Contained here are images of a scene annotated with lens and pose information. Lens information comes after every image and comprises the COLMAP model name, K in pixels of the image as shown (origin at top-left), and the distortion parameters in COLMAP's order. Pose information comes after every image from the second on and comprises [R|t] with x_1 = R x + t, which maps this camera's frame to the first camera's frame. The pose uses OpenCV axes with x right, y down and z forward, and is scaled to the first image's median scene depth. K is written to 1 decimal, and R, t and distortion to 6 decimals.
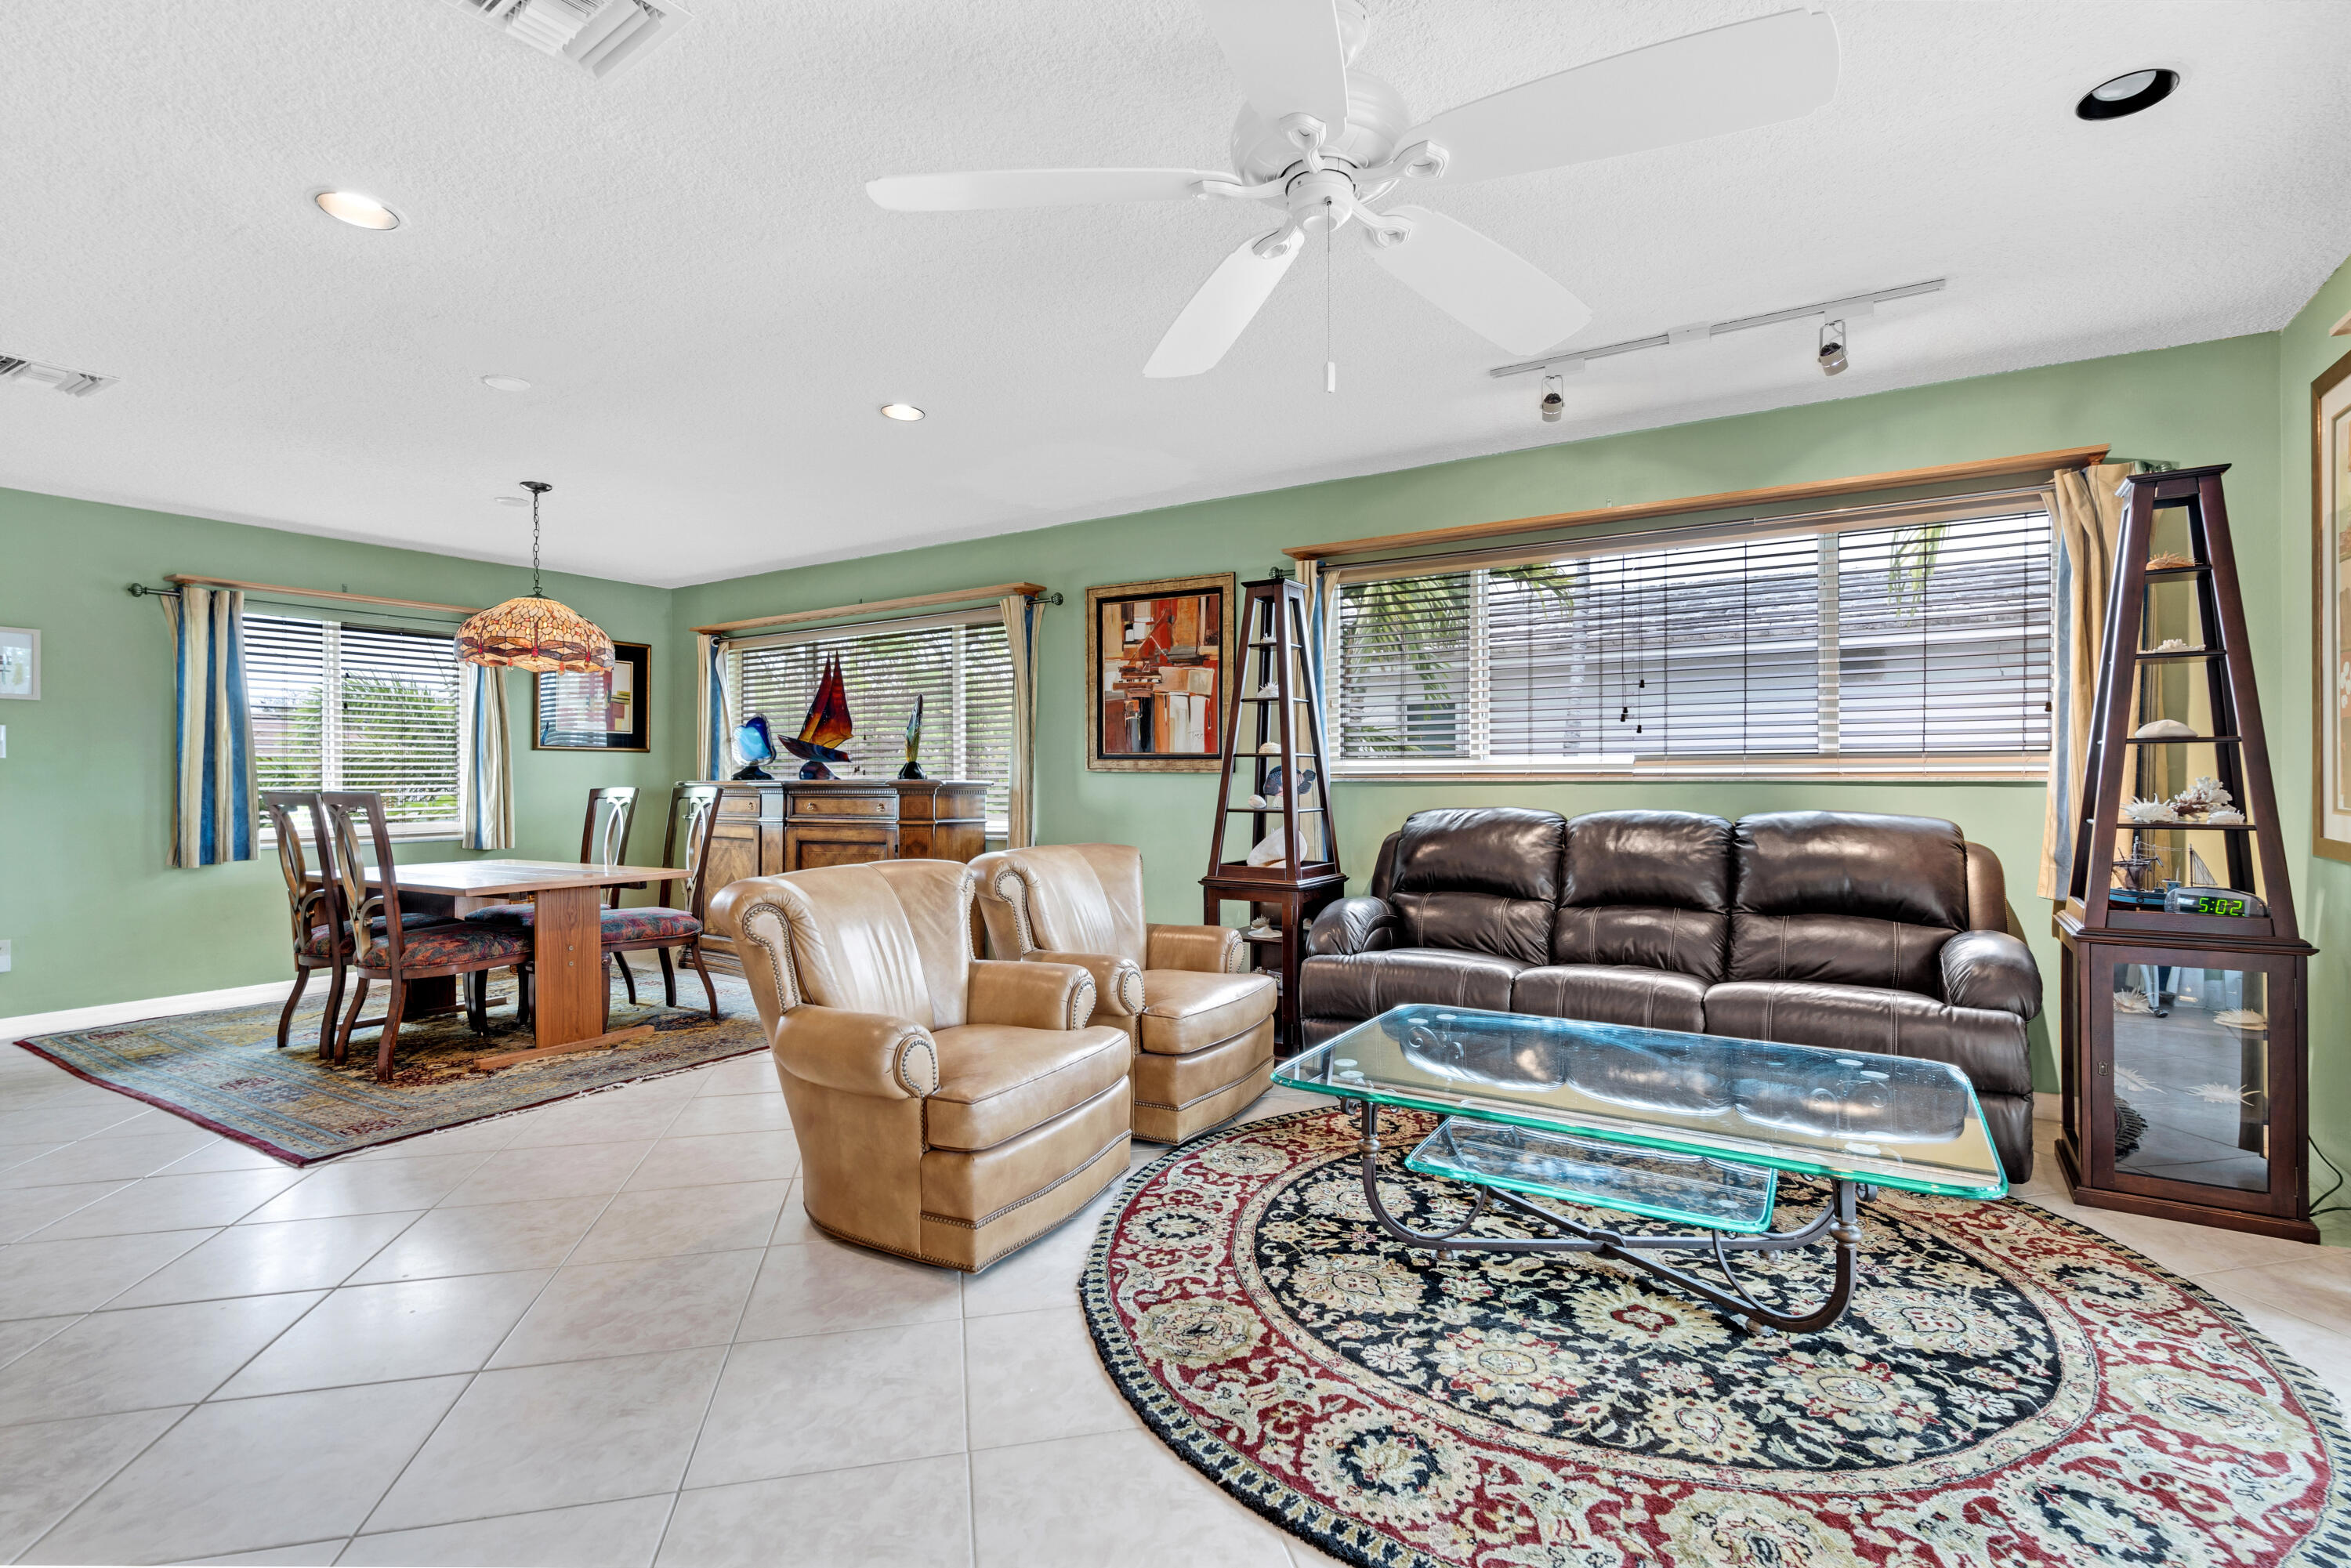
lens RADIAL K [[1079.4, 0, 1180.0], [0, 1079.4, 766.2], [0, 0, 1]] dist [-0.004219, 0.001361]
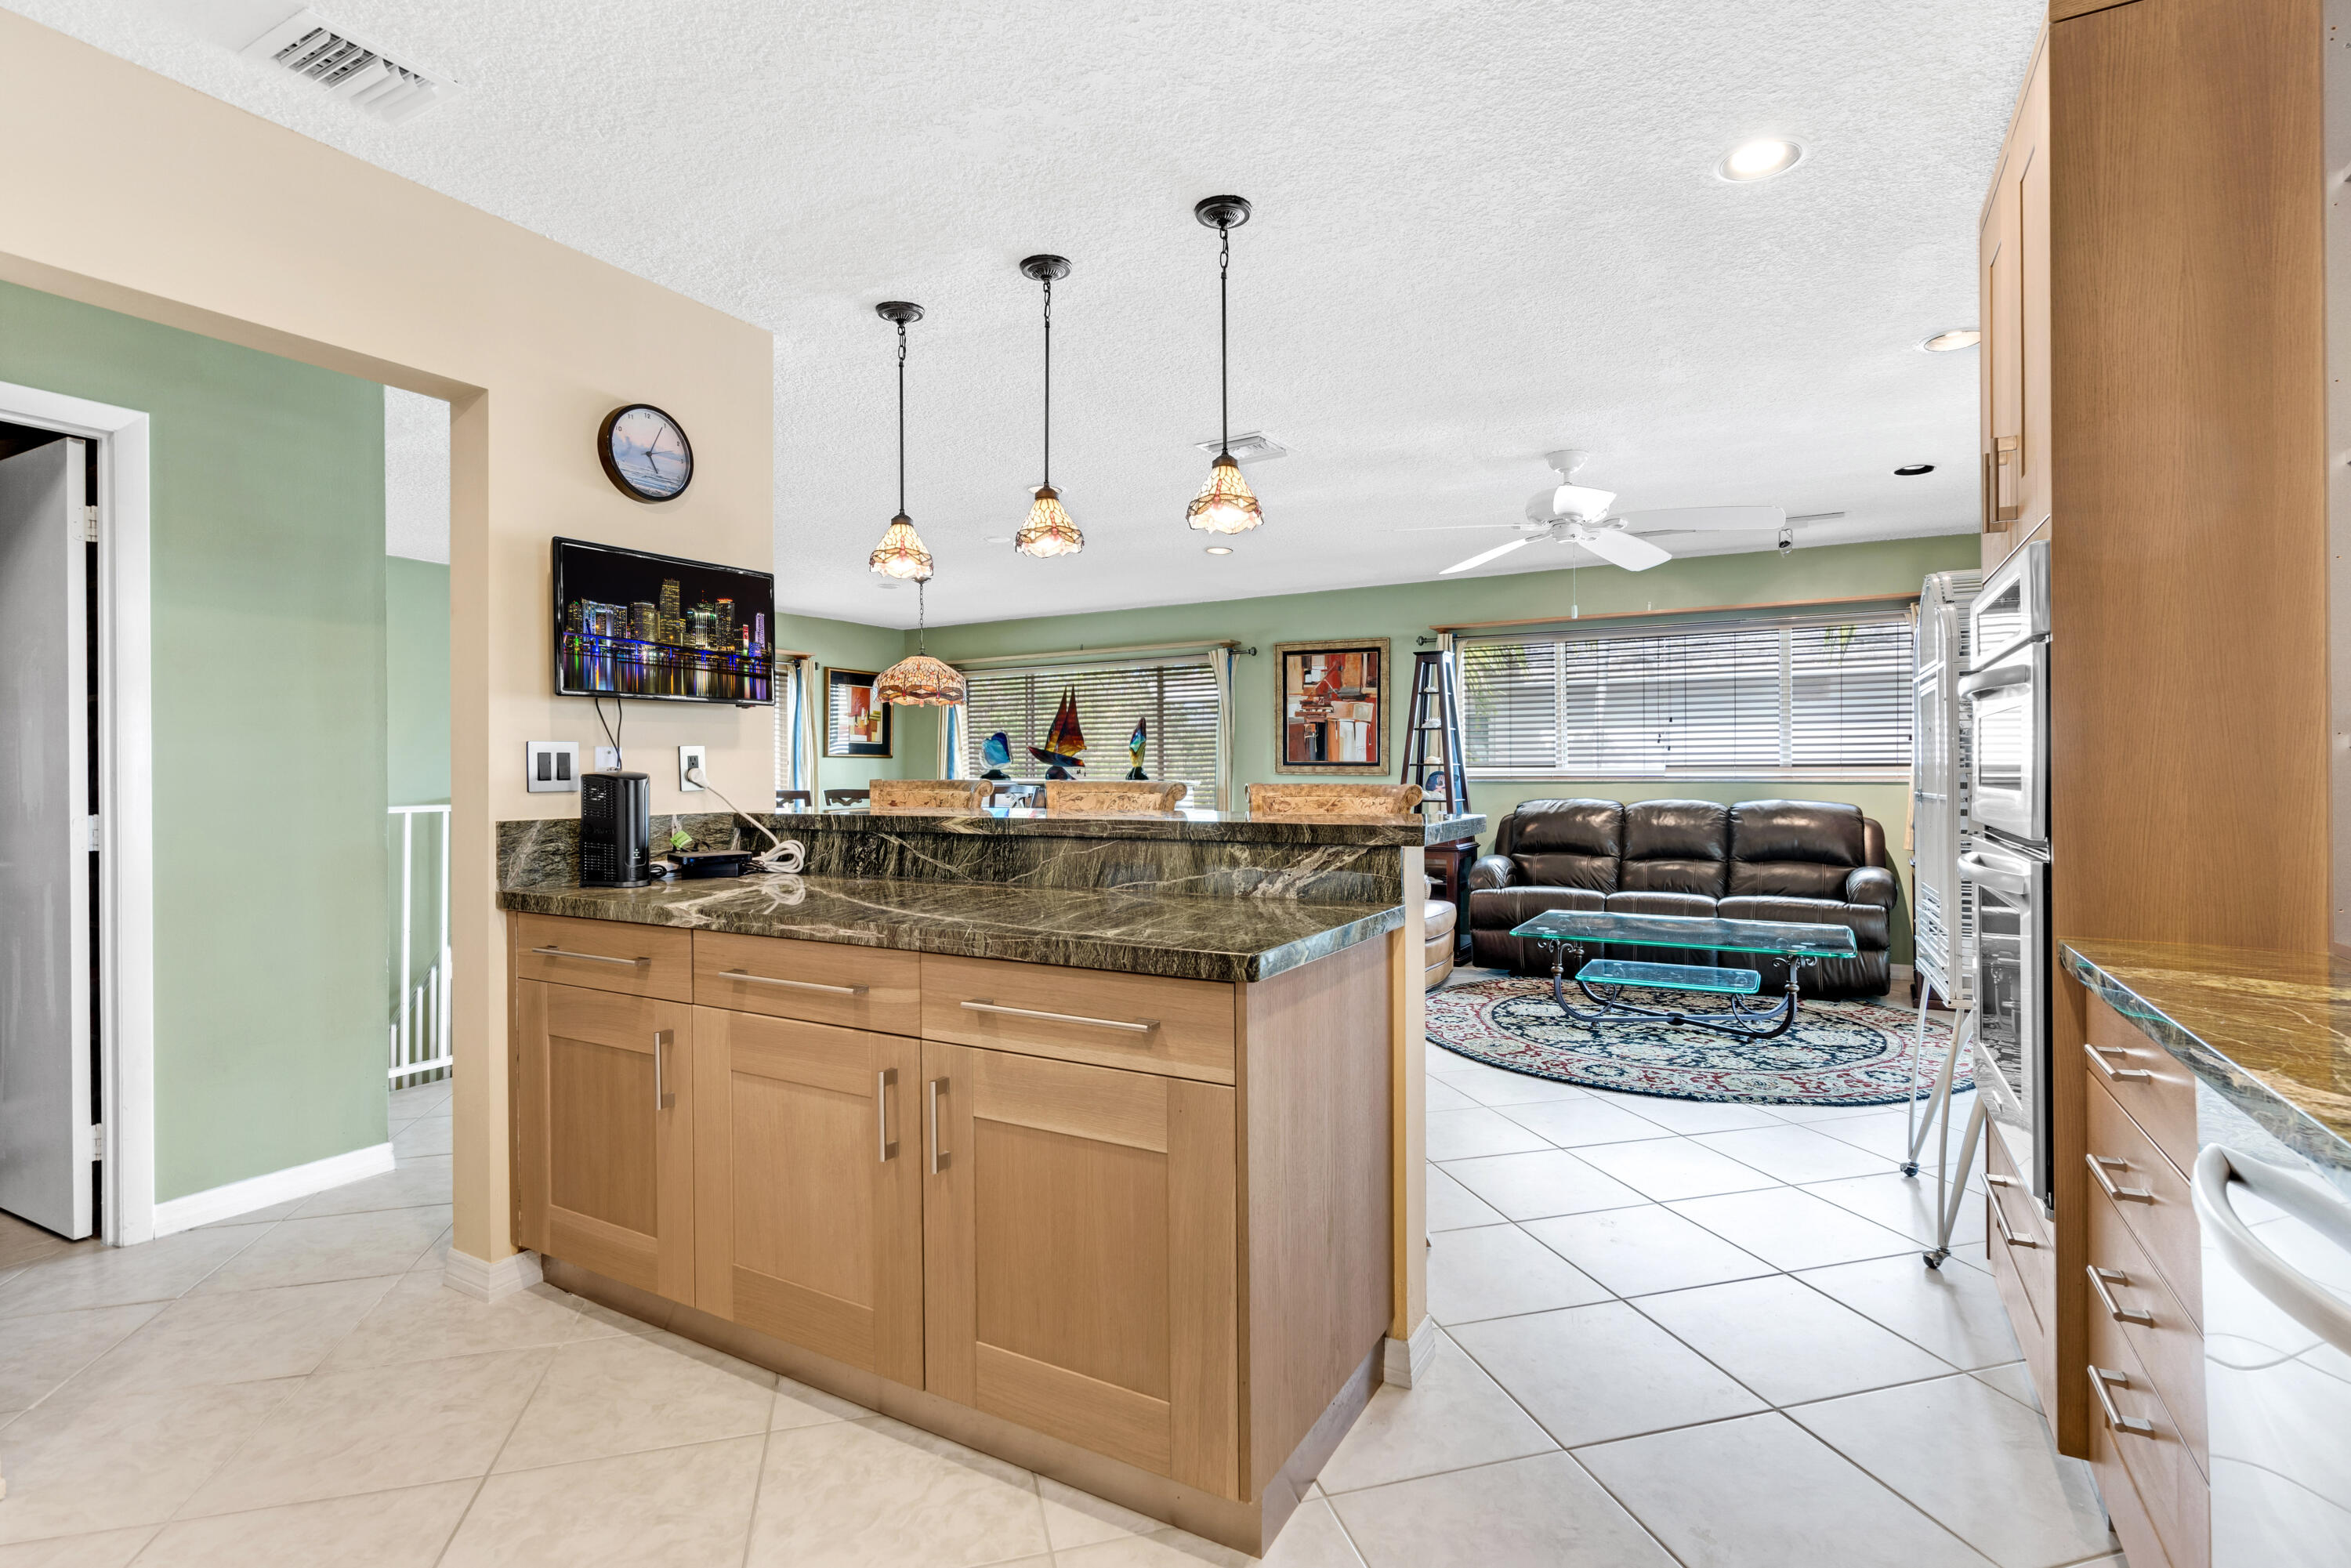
lens RADIAL K [[1079.4, 0, 1199.8], [0, 1079.4, 788.5], [0, 0, 1]] dist [-0.004219, 0.001361]
pose [[0.998832, -0.001622, 0.048291, -0.293307], [0.000402, 0.999680, 0.025274, -0.014011], [-0.048317, -0.025225, 0.998513, -0.473691]]
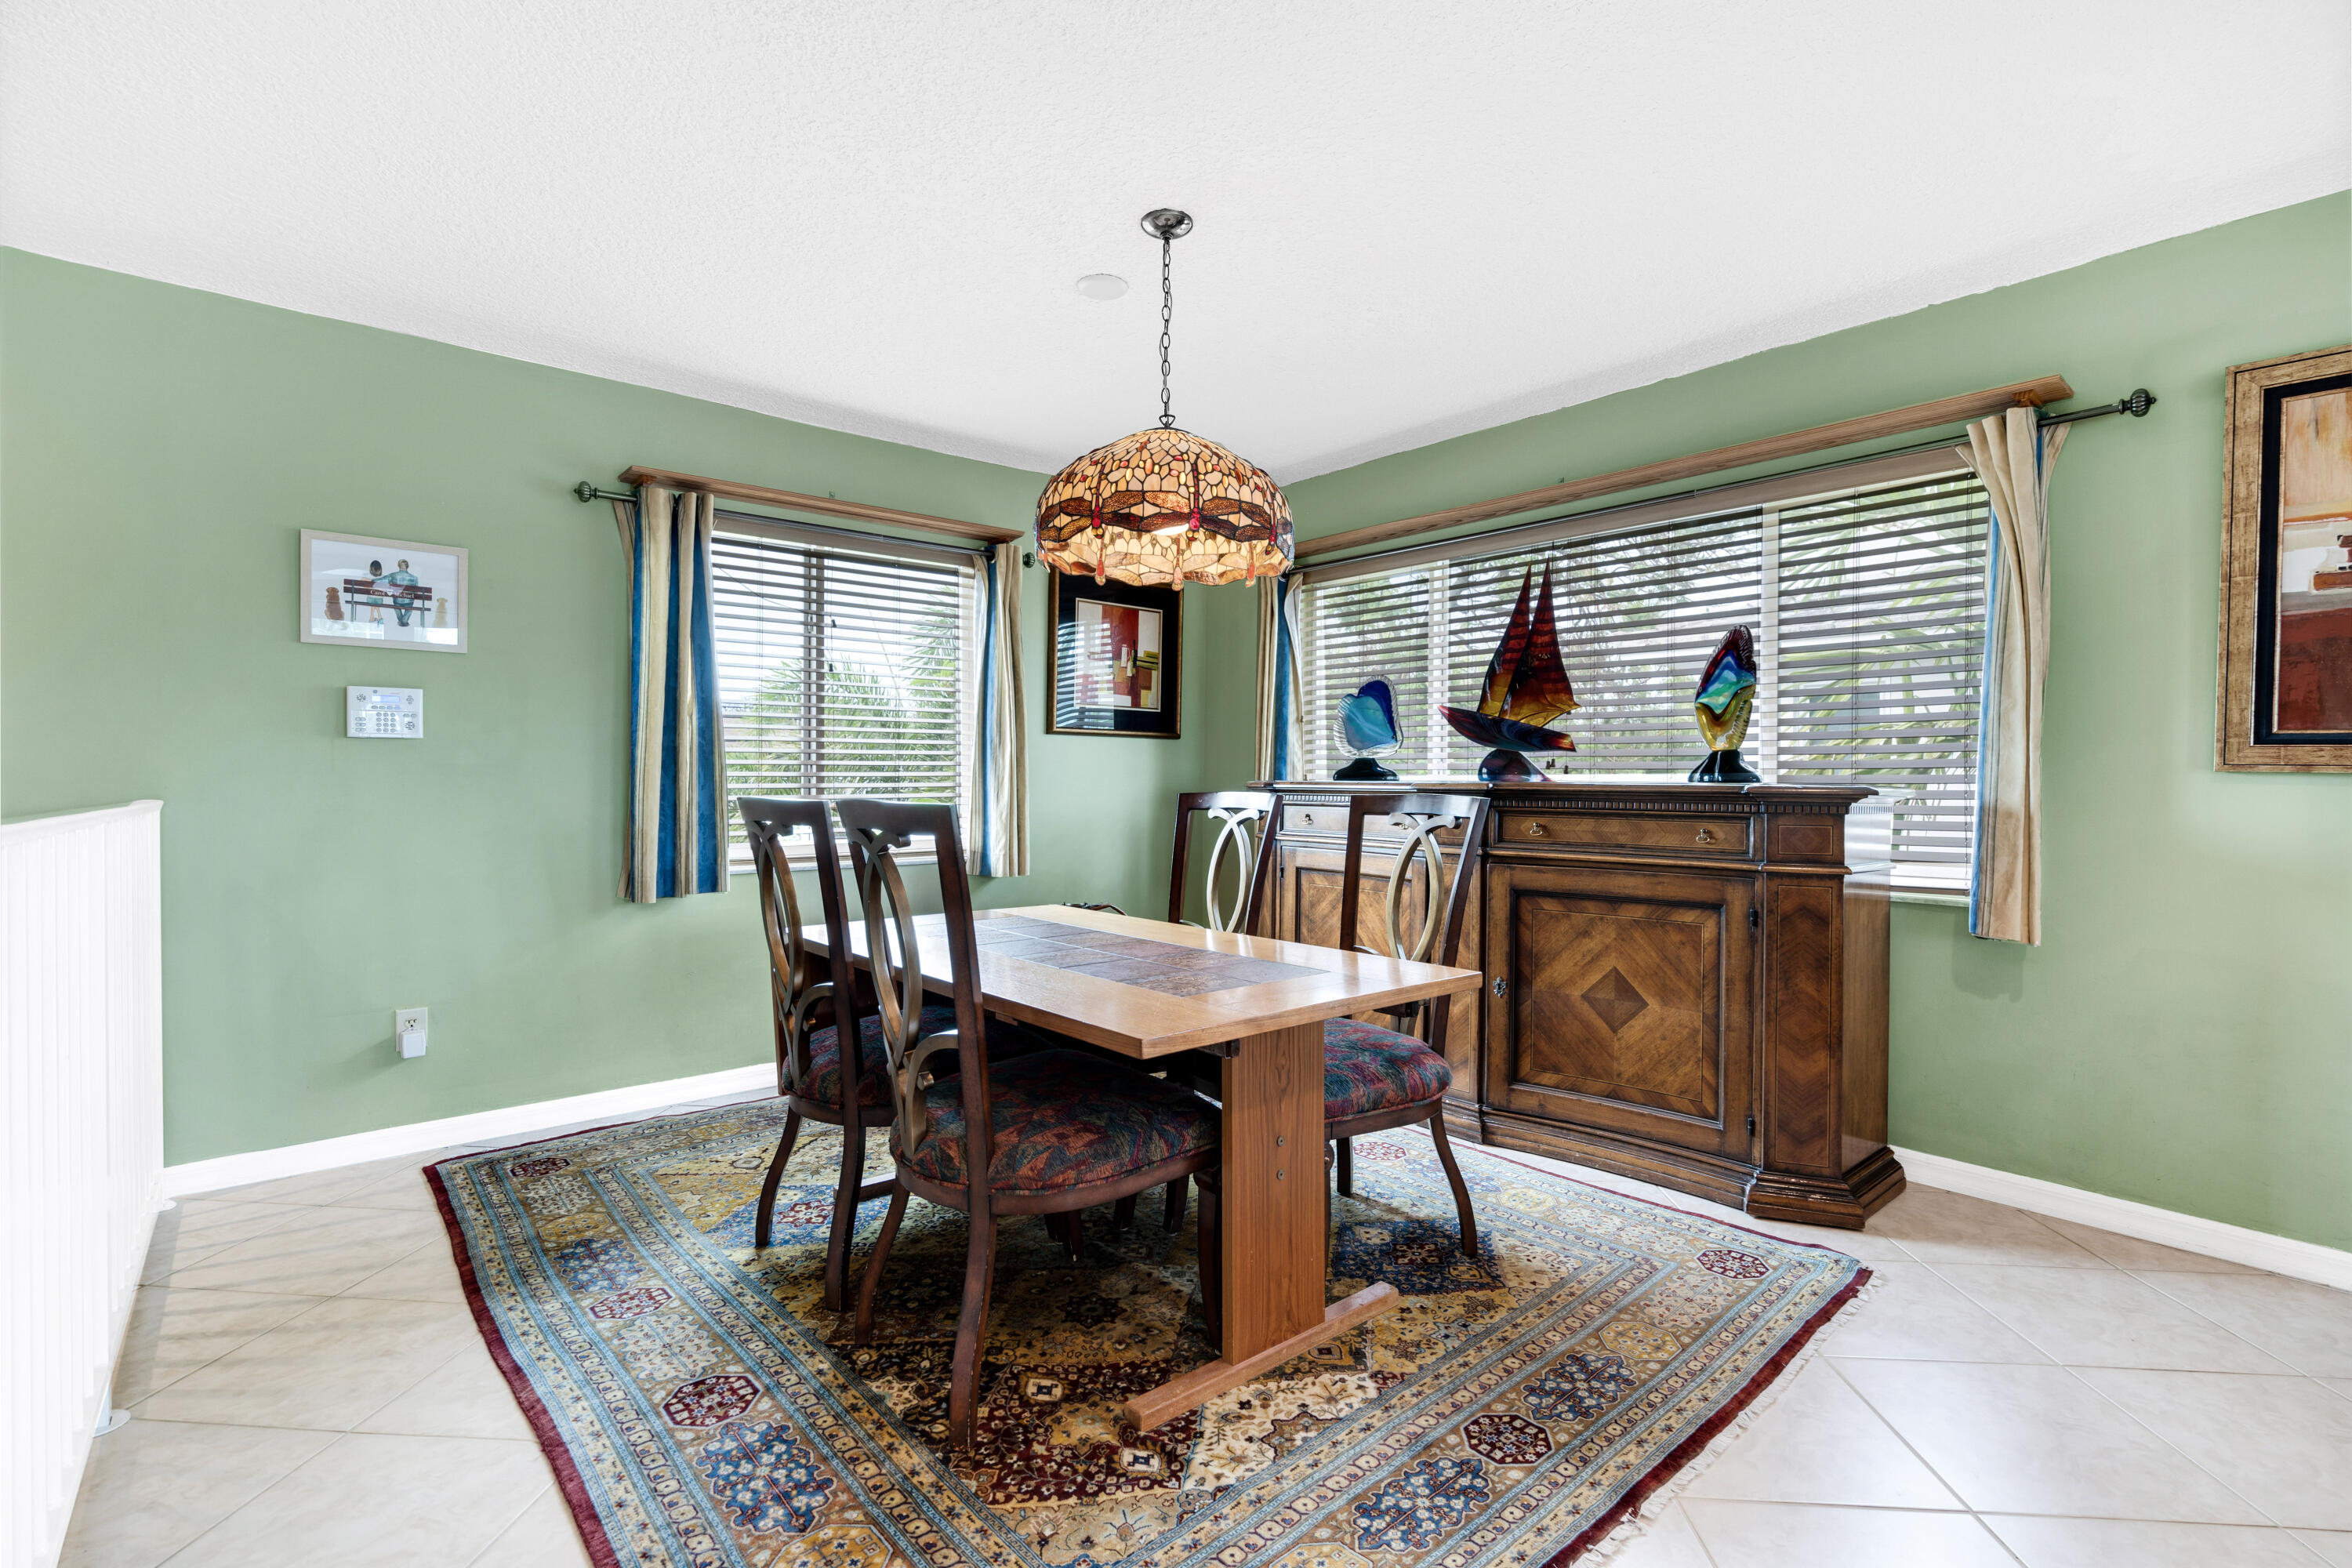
lens RADIAL K [[1079.9, 0, 1172.1], [0, 1079.9, 767.0], [0, 0, 1]] dist [-0.004219, 0.001361]
pose [[0.950353, 0.008347, -0.311061, -0.427391], [-0.007353, 0.999963, 0.004371, 0.004908], [0.311086, -0.001867, 0.950380, 0.496181]]
